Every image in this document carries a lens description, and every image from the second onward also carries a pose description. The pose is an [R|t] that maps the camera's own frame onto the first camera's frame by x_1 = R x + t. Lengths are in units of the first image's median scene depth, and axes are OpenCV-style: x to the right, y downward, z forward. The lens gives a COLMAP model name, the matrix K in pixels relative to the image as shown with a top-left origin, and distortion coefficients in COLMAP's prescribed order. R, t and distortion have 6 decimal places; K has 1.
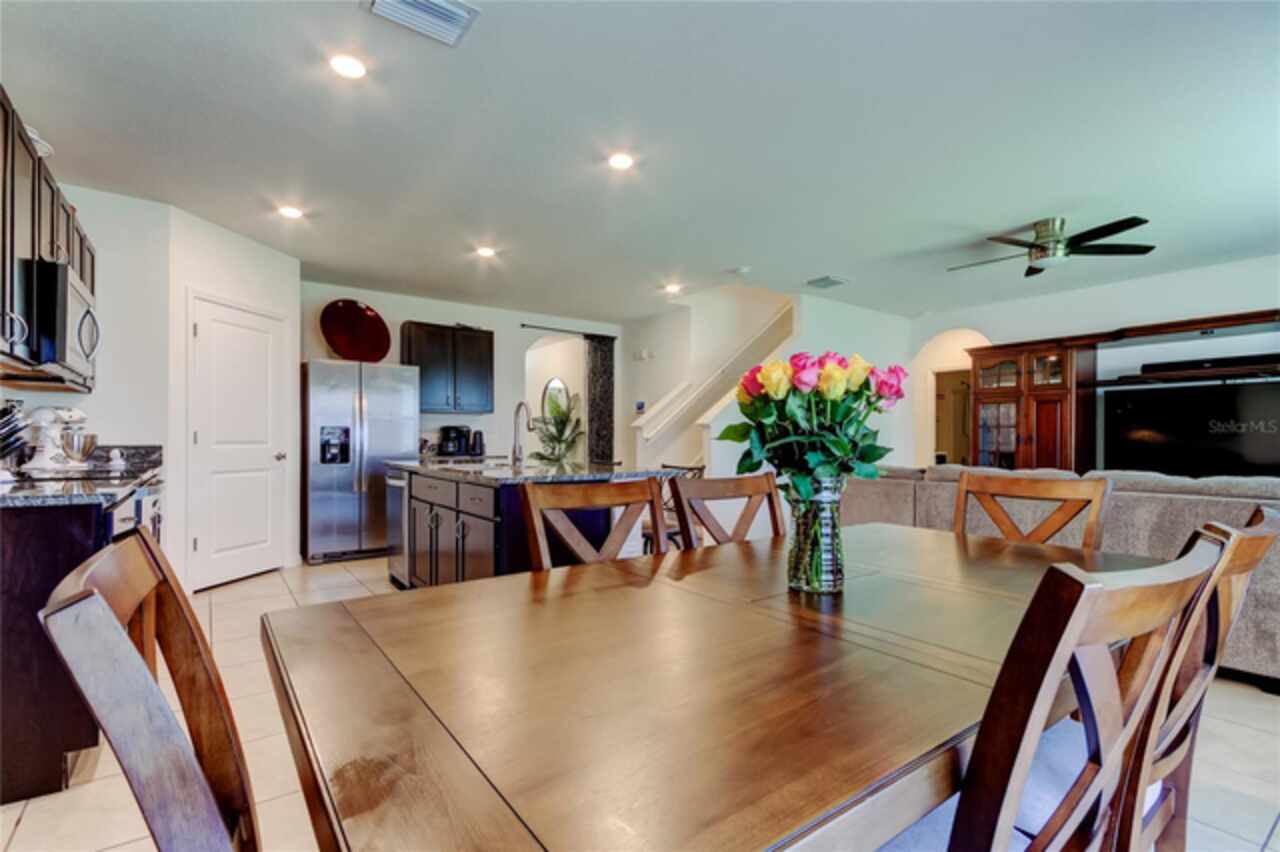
lens RADIAL K [[598.9, 0, 643.6], [0, 598.9, 431.0], [0, 0, 1]] dist [0.021564, -0.004156]
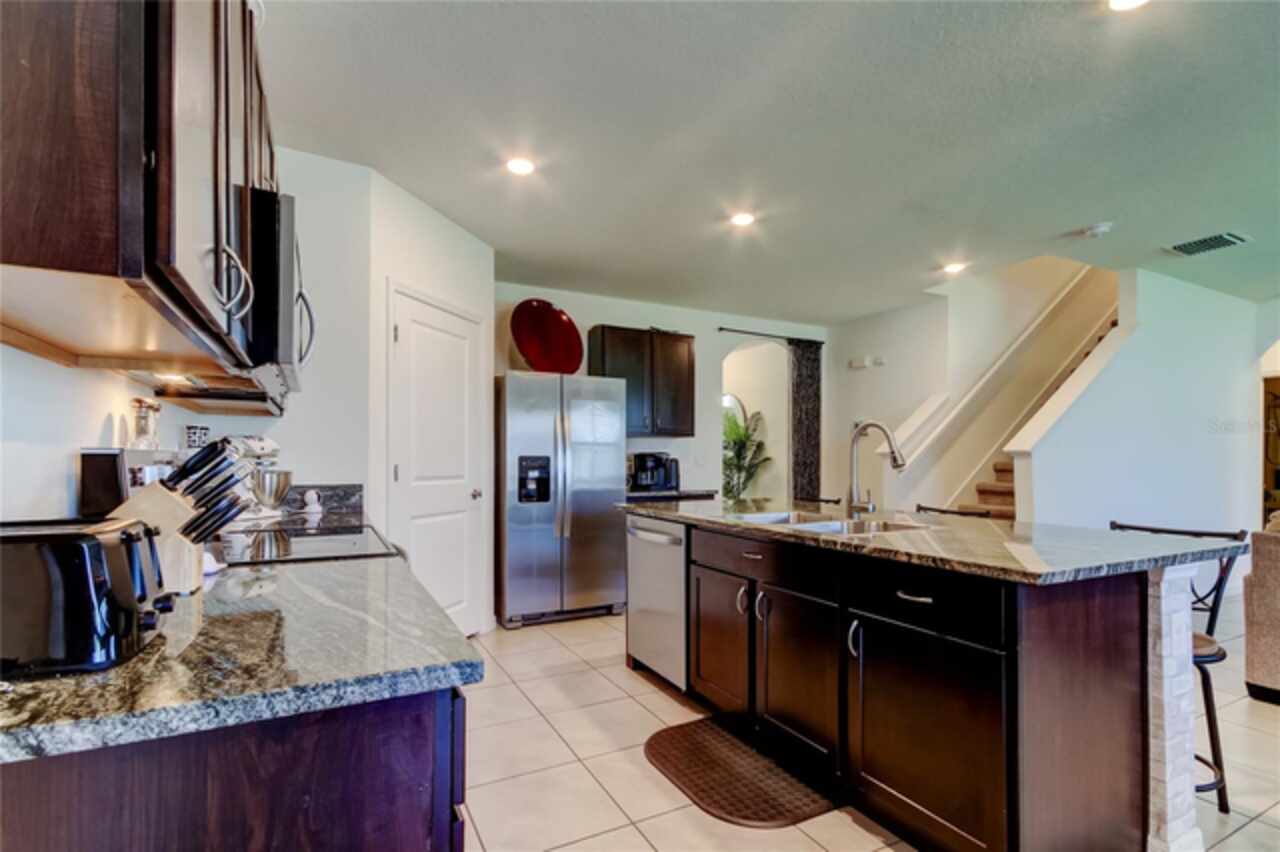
lens RADIAL K [[598.9, 0, 634.1], [0, 598.9, 450.3], [0, 0, 1]] dist [0.021564, -0.004156]
pose [[0.989241, -0.001957, -0.146284, -0.268759], [0.001709, 0.999997, -0.001820, -0.013104], [0.146287, 0.001550, 0.989241, 0.236044]]
